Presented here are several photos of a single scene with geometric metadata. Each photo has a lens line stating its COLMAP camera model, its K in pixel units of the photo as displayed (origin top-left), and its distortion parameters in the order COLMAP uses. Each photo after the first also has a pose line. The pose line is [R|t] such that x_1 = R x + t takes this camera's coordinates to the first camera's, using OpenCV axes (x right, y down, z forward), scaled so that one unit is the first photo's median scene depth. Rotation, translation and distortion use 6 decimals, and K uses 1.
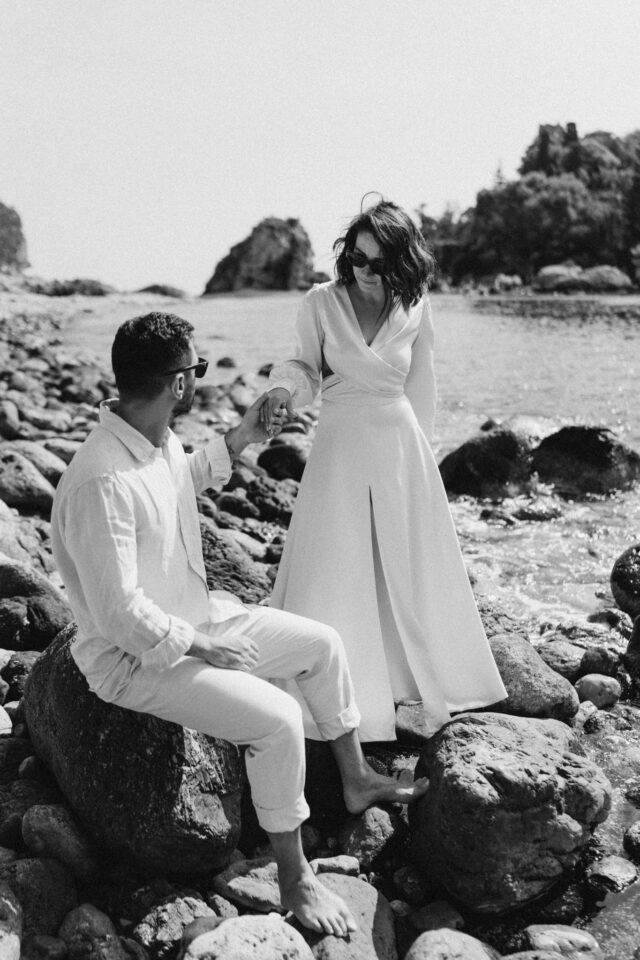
lens RADIAL K [[961.5, 0, 320.0], [0, 961.5, 480.0], [0, 0, 1]] dist [0.042027, -0.096869]
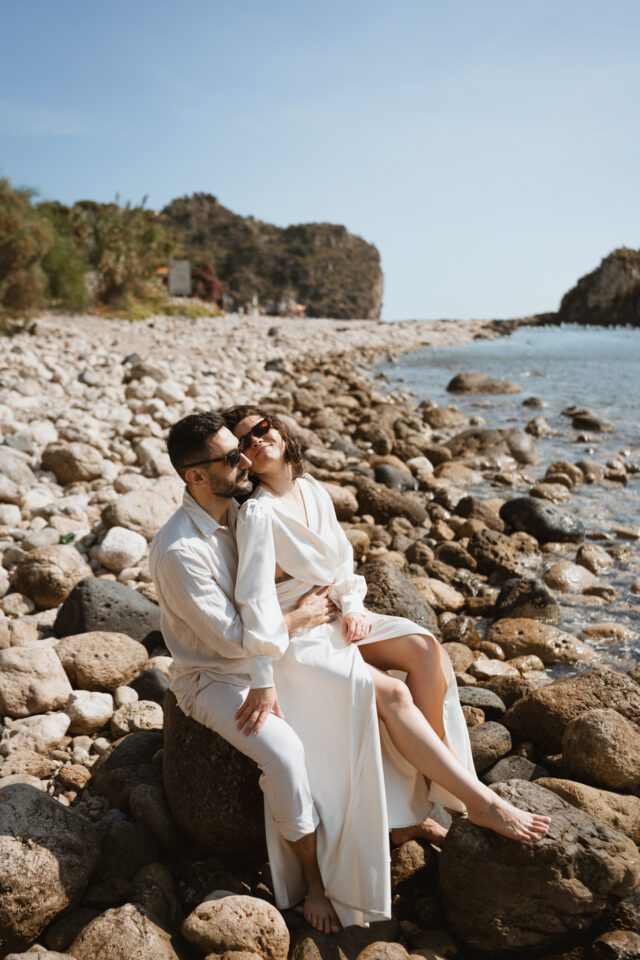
lens RADIAL K [[1020.7, 0, 320.0], [0, 1020.7, 480.0], [0, 0, 1]] dist [-0.219104, 0.365223]
pose [[0.919420, 0.060825, -0.388544, 0.198356], [-0.069326, 0.997563, -0.007883, -0.035475], [0.387118, 0.034184, 0.921396, -0.071568]]
